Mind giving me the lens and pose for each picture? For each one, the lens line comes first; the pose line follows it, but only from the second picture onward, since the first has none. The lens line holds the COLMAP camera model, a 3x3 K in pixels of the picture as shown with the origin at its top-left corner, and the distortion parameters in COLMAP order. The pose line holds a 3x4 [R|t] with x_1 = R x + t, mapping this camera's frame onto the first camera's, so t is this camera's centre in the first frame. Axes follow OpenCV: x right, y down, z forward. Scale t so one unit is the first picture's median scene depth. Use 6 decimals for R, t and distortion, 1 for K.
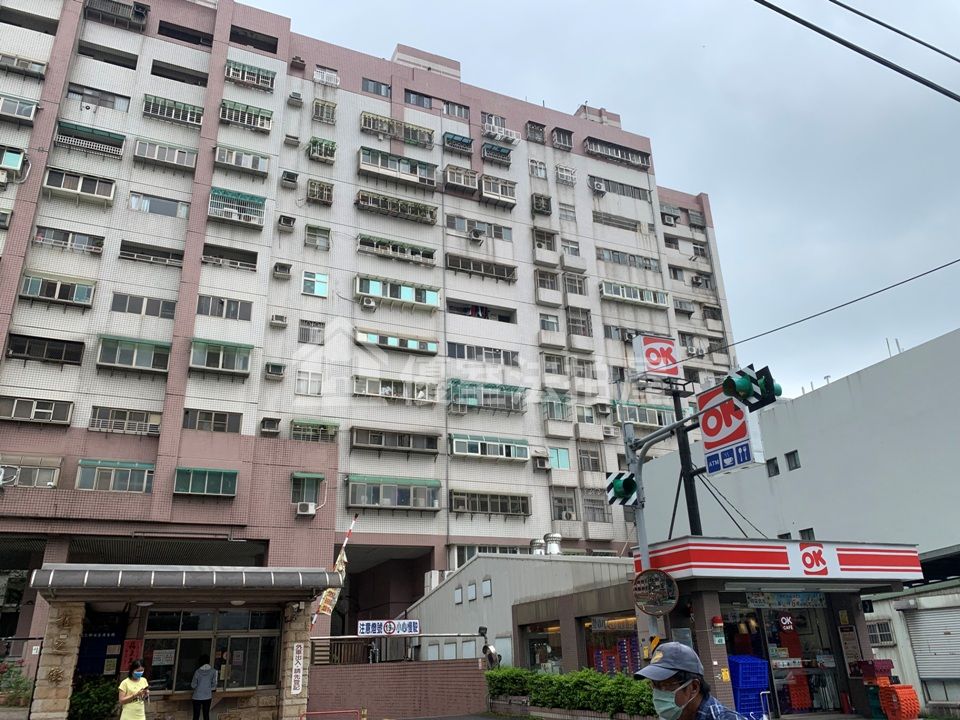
lens RADIAL K [[730.4, 0, 481.2], [0, 730.4, 366.6], [0, 0, 1]] dist [0.087044, -0.143546]
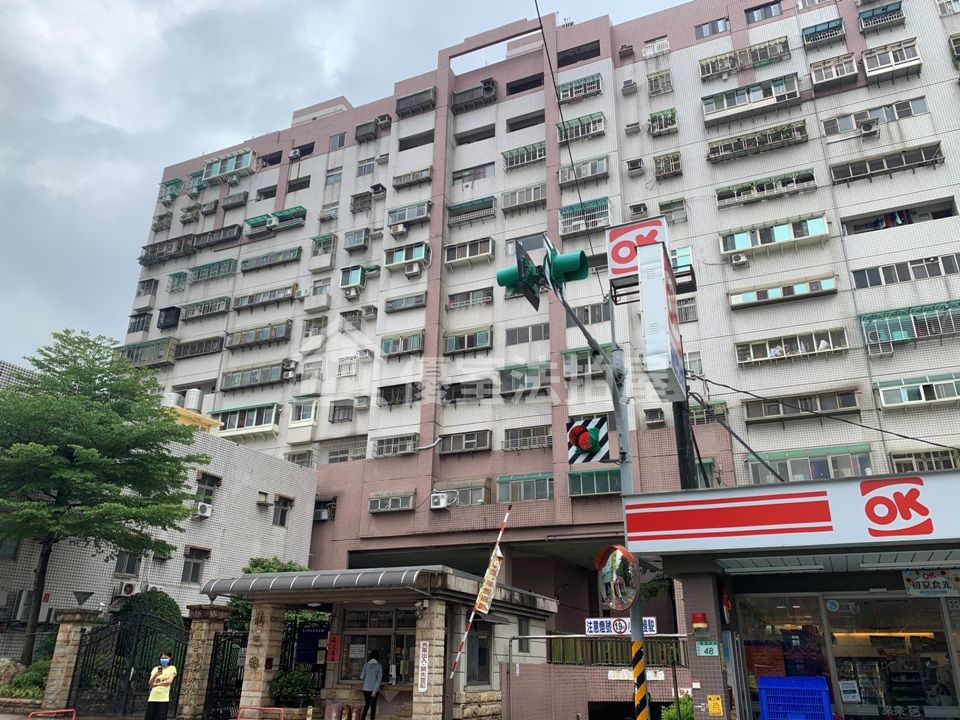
lens RADIAL K [[734.3, 0, 486.1], [0, 734.3, 354.5], [0, 0, 1]] dist [0.021435, -0.027659]
pose [[0.672476, -0.249816, -0.696684, 0.235647], [0.242376, 0.963740, -0.111623, 0.049622], [0.699307, -0.093795, 0.708641, 0.146617]]
